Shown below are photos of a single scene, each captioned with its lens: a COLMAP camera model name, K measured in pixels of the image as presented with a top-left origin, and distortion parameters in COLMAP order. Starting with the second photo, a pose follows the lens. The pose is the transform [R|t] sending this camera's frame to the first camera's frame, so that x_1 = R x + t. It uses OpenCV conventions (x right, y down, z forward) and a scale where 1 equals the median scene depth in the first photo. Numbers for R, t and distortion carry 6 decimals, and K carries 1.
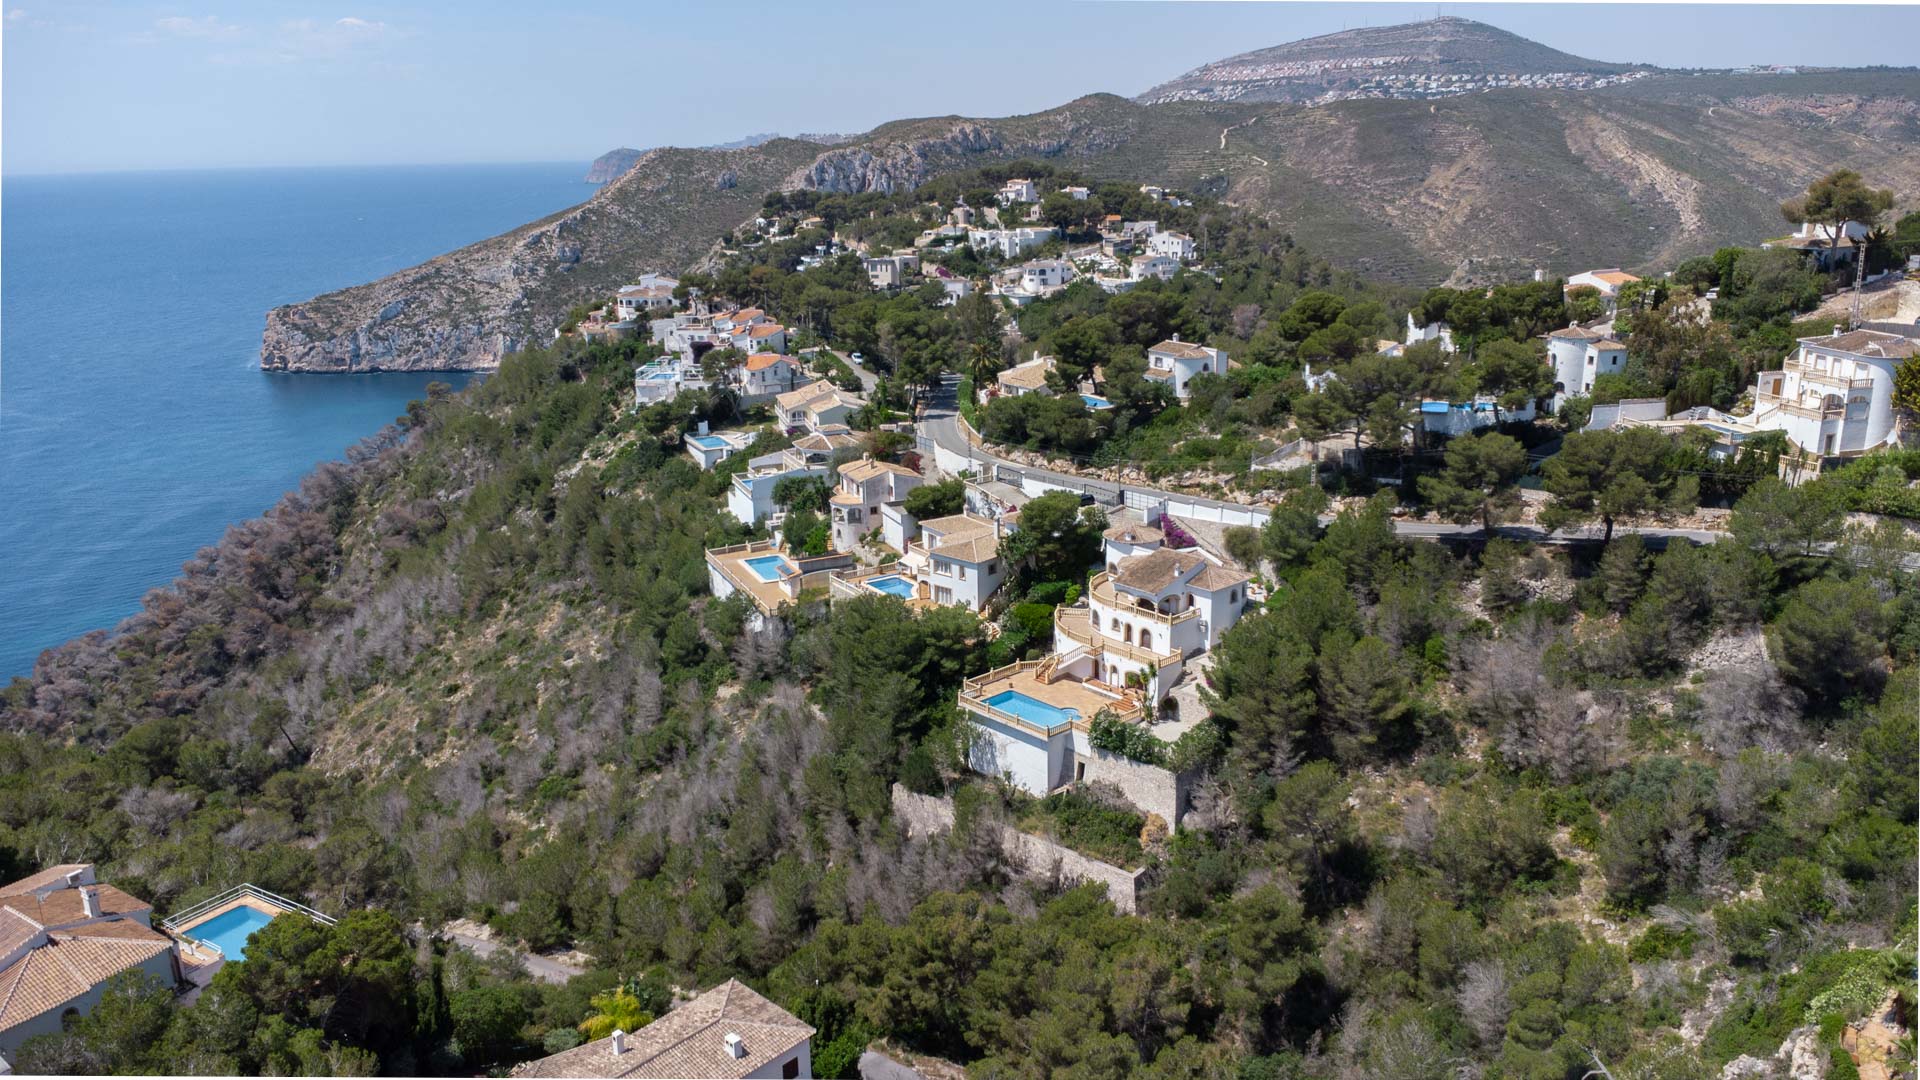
lens RADIAL K [[1383.6, 0, 960.0], [0, 1383.6, 540.0], [0, 0, 1]] dist [0.045238, -0.070047]
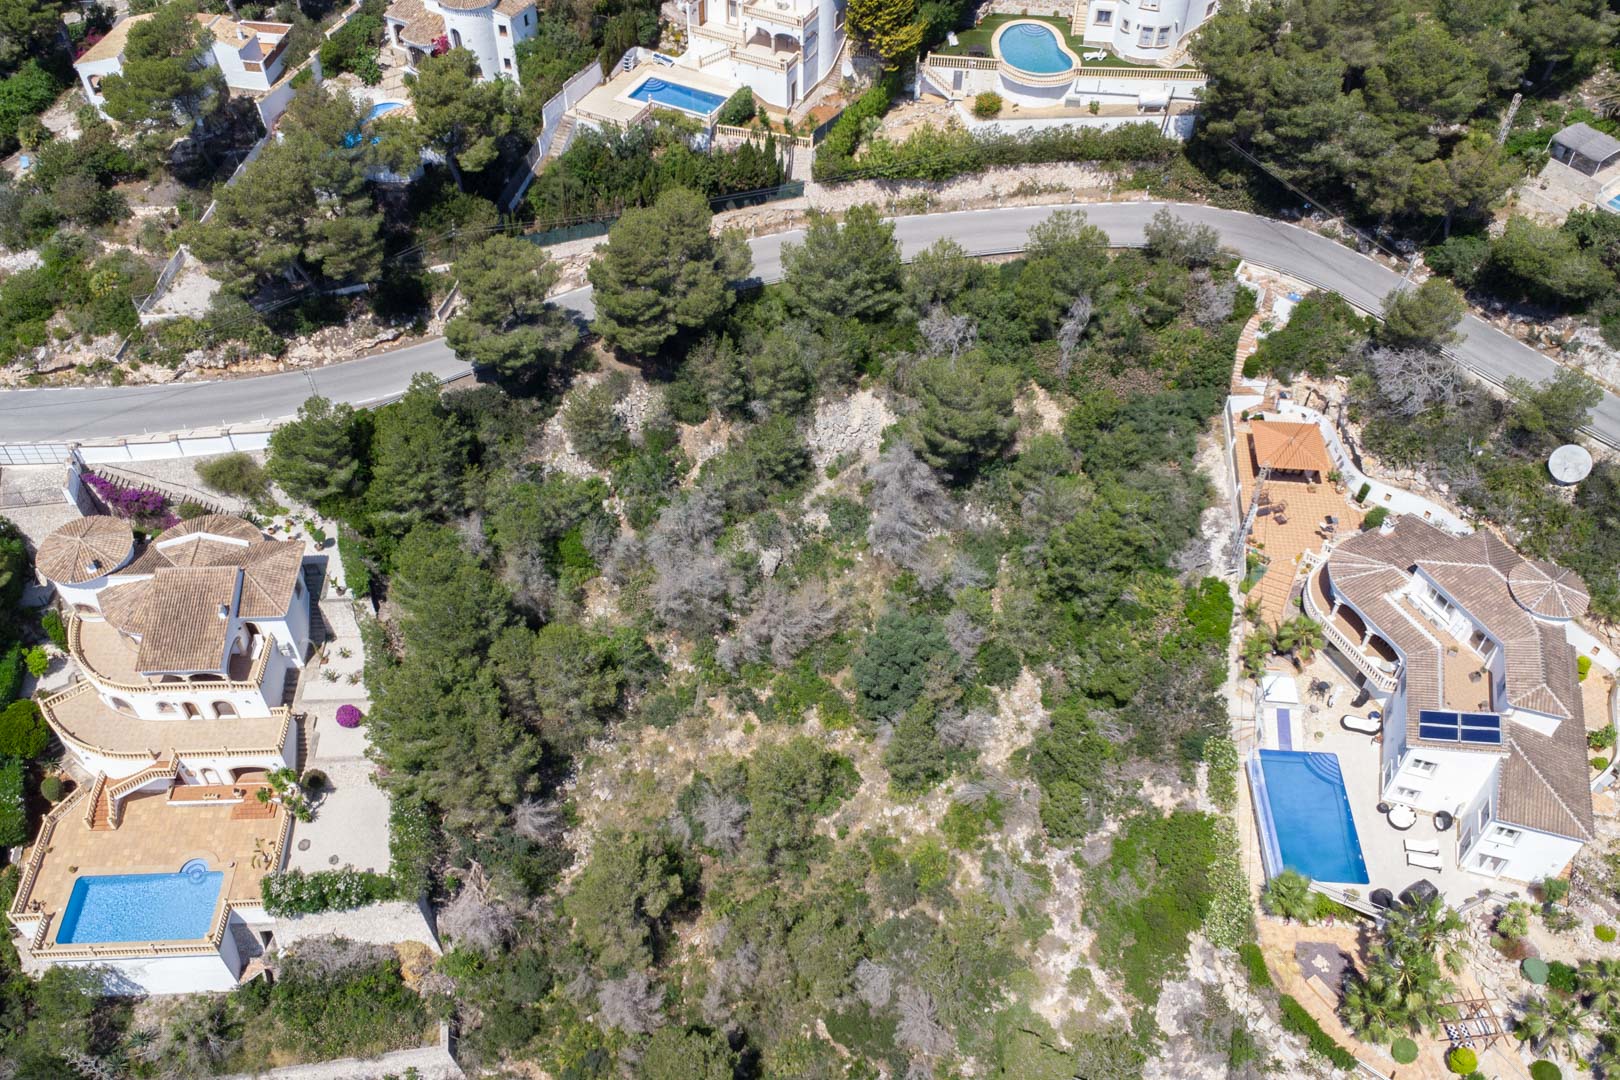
lens RADIAL K [[1363.1, 0, 753.3], [0, 1363.1, 541.4], [0, 0, 1]] dist [0.010772, 0.011924]
pose [[0.649186, -0.555083, 0.520039, -0.005622], [0.210980, 0.788276, 0.578021, -0.335878], [-0.730784, -0.265525, 0.628849, 0.376460]]
